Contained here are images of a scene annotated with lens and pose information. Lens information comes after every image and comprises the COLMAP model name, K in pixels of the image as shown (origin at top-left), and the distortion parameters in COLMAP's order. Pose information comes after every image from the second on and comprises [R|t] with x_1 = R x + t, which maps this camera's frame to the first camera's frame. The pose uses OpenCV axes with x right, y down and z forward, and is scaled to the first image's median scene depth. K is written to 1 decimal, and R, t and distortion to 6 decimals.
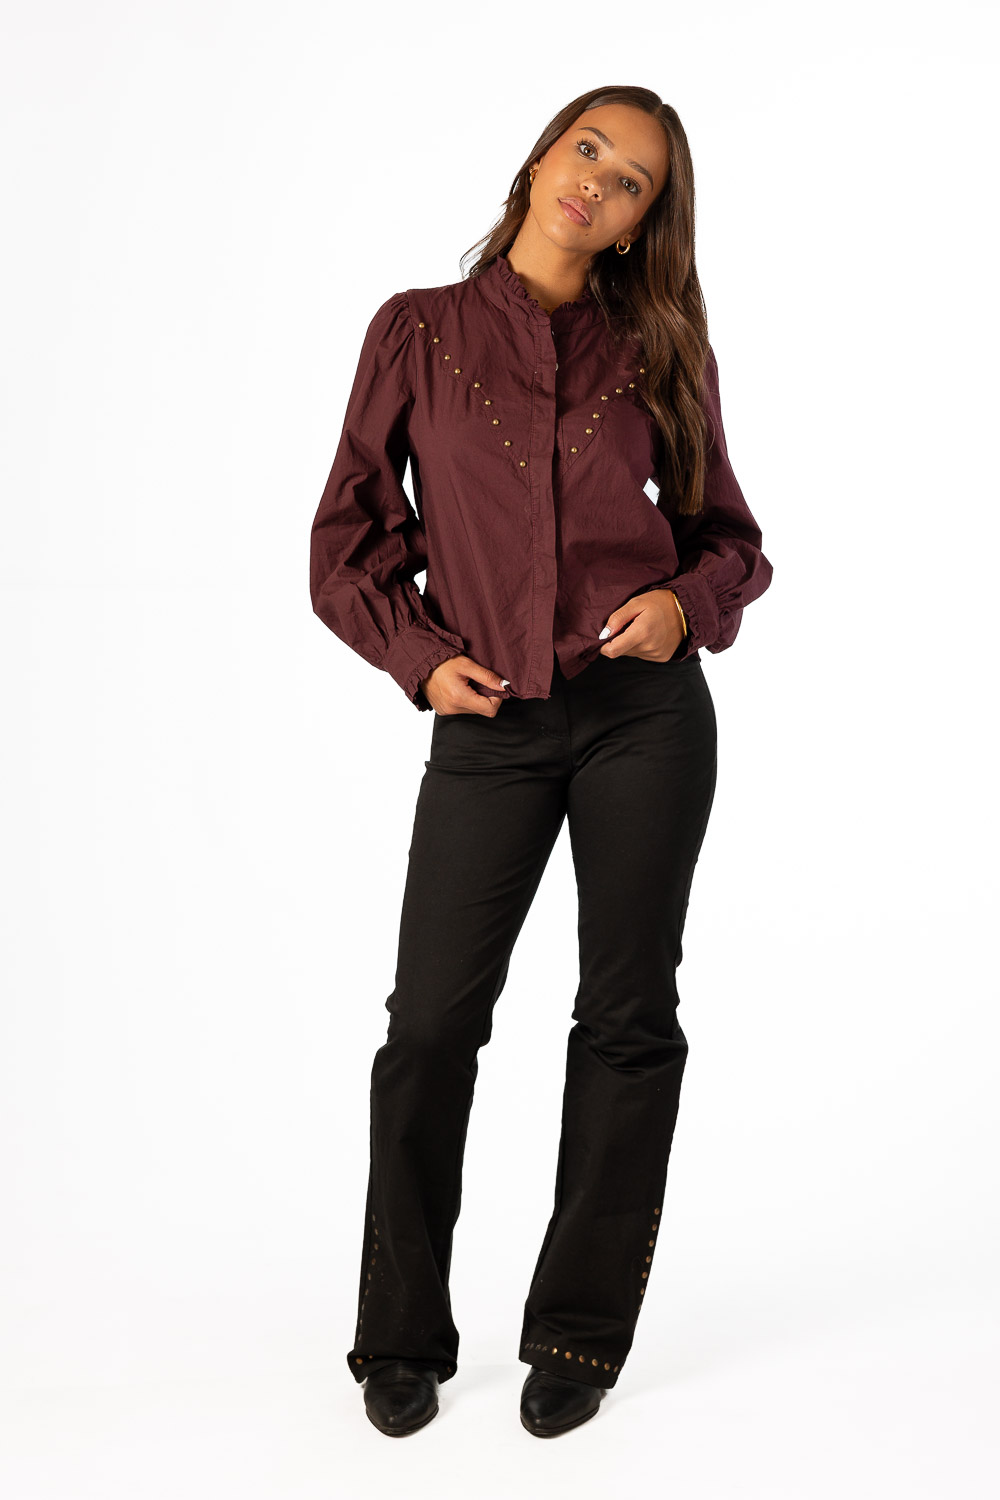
lens RADIAL K [[2727.8, 0, 500.0], [0, 2727.8, 750.0], [0, 0, 1]] dist [-0.010962, -0.023435]
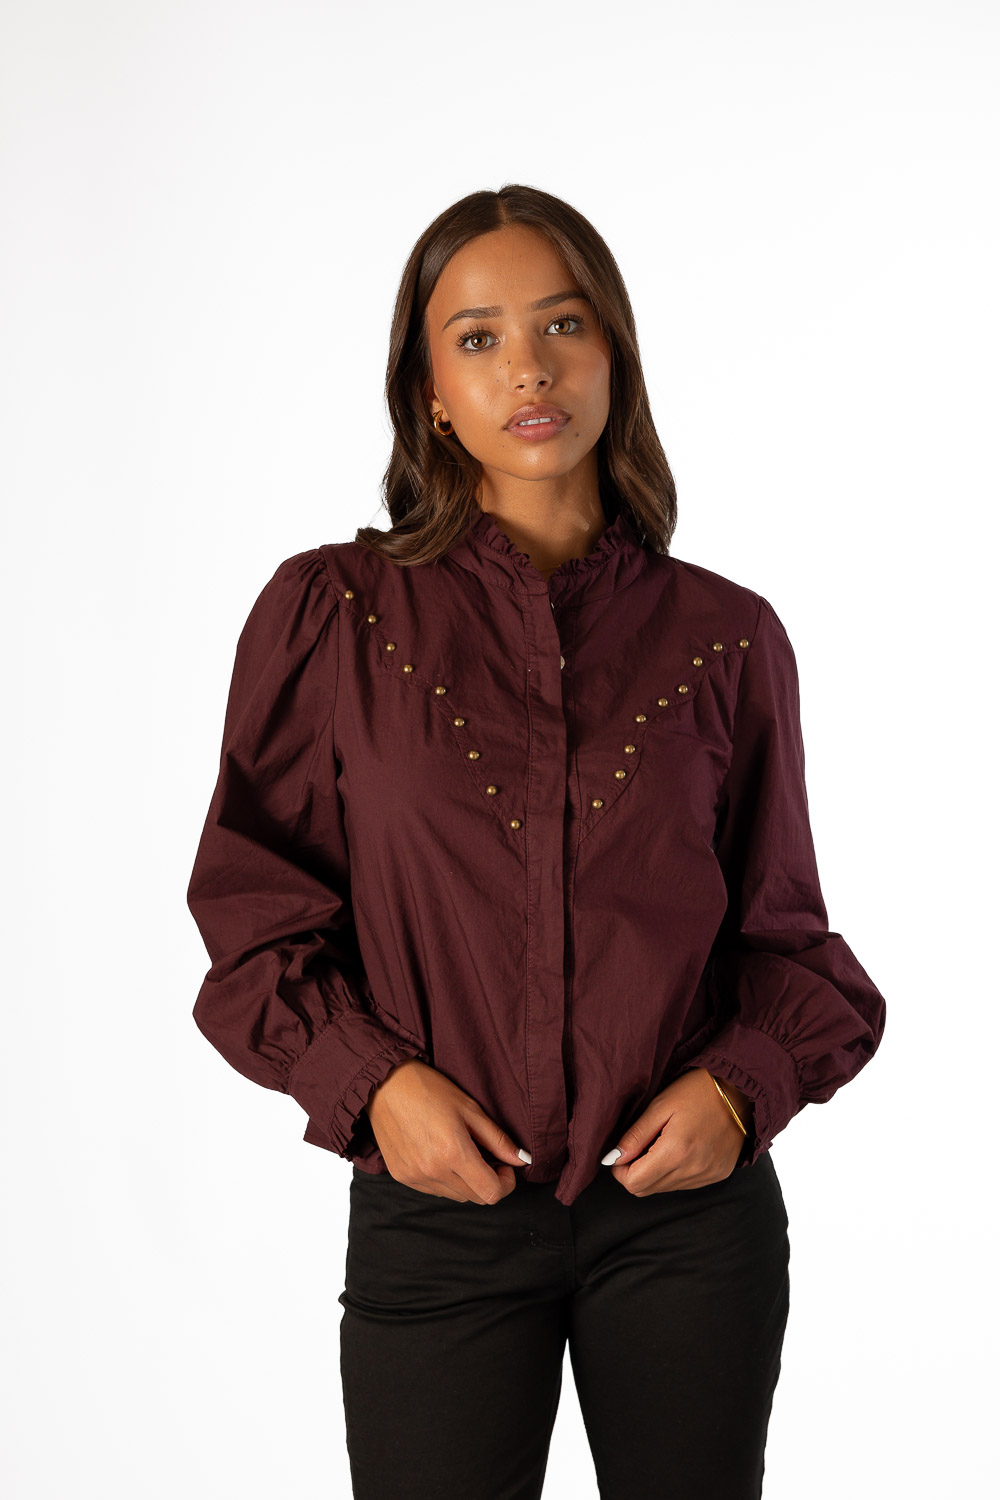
lens RADIAL K [[2452.2, 0, 500.0], [0, 2452.2, 750.0], [0, 0, 1]] dist [-0.000267, -0.032030]
pose [[0.999284, 0.011437, 0.036056, -0.014264], [-0.008948, 0.997614, -0.068459, -0.081594], [-0.036753, 0.068088, 0.997002, 0.435366]]
